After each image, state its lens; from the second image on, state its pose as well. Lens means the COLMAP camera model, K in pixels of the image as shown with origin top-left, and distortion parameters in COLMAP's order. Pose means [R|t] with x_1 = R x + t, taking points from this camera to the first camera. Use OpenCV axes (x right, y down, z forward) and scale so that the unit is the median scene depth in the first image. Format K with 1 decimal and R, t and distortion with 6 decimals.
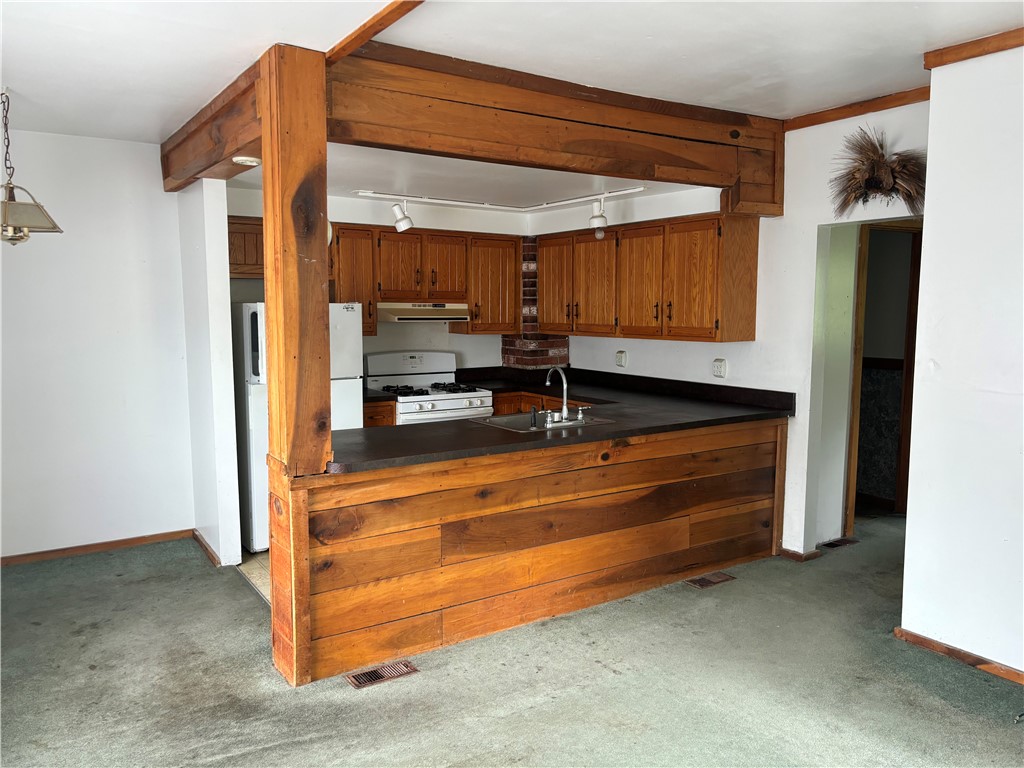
lens RADIAL K [[776.4, 0, 510.0], [0, 776.4, 390.2], [0, 0, 1]] dist [0.039123, -0.040463]
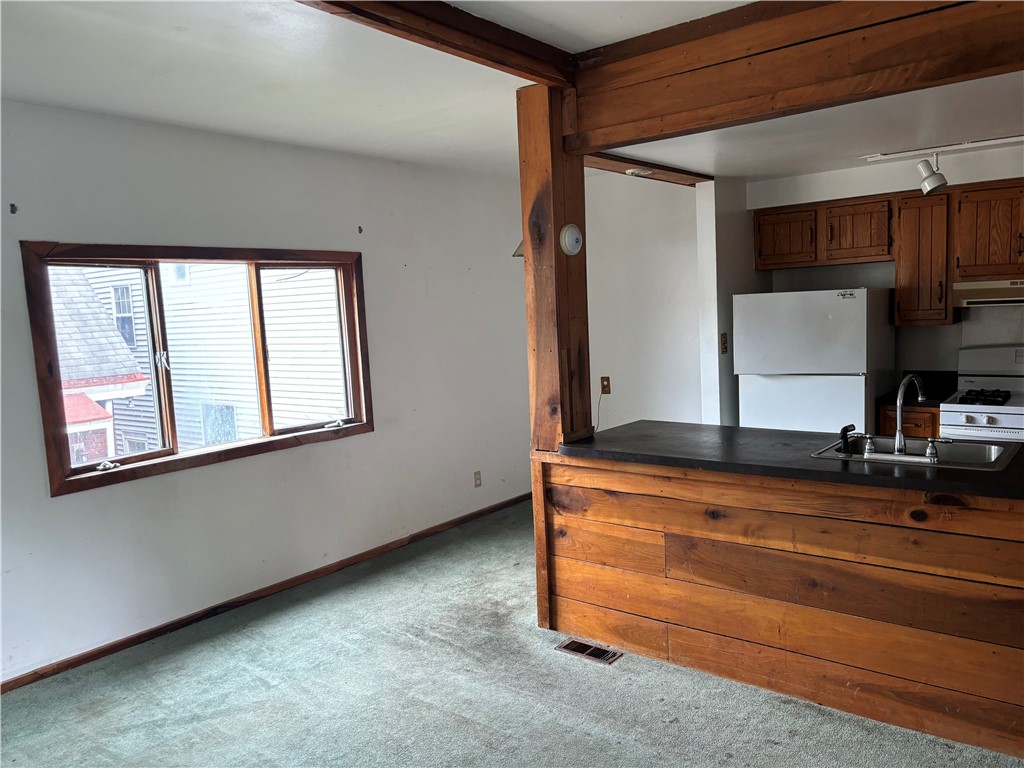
lens RADIAL K [[768.4, 0, 513.5], [0, 768.4, 393.6], [0, 0, 1]] dist [0.070575, -0.088467]
pose [[0.316583, 0.090583, -0.944230, 0.621243], [-0.057528, 0.995431, 0.076207, -0.048078], [0.946819, 0.030194, 0.320347, 0.449097]]
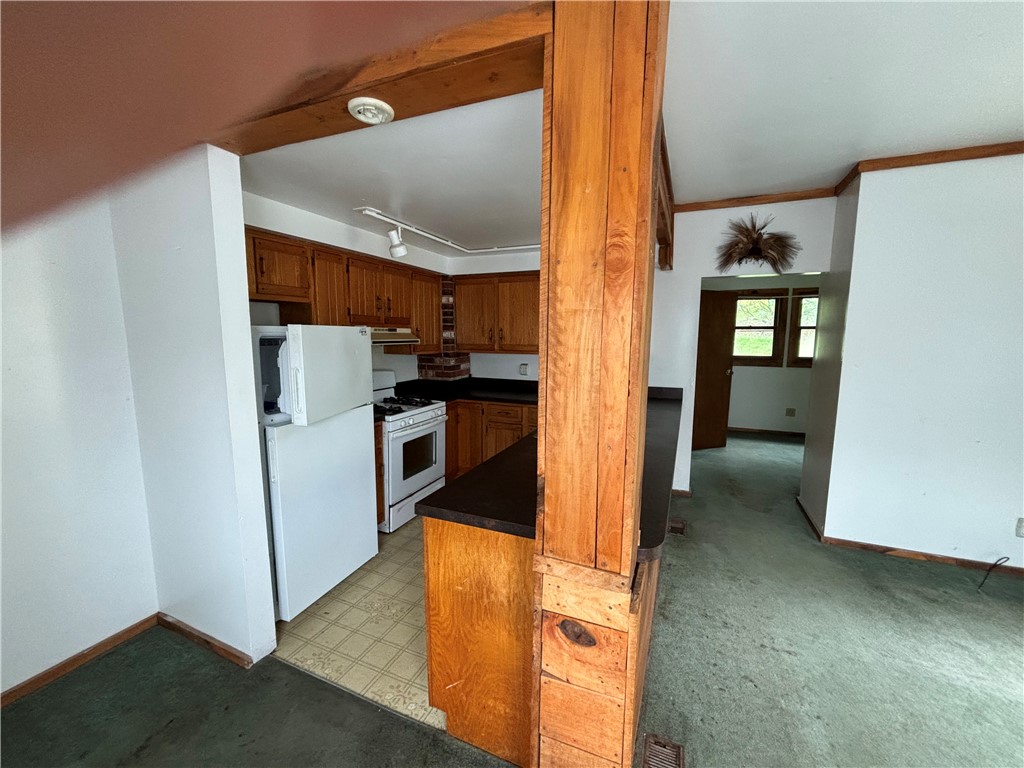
lens RADIAL K [[413.8, 0, 510.2], [0, 413.8, 385.8], [0, 0, 1]] dist [0.000616, -0.000170]
pose [[0.835915, -0.069756, 0.544409, -0.409505], [0.059420, 0.997562, 0.036584, -0.058112], [-0.545634, 0.001767, 0.838022, 0.584709]]
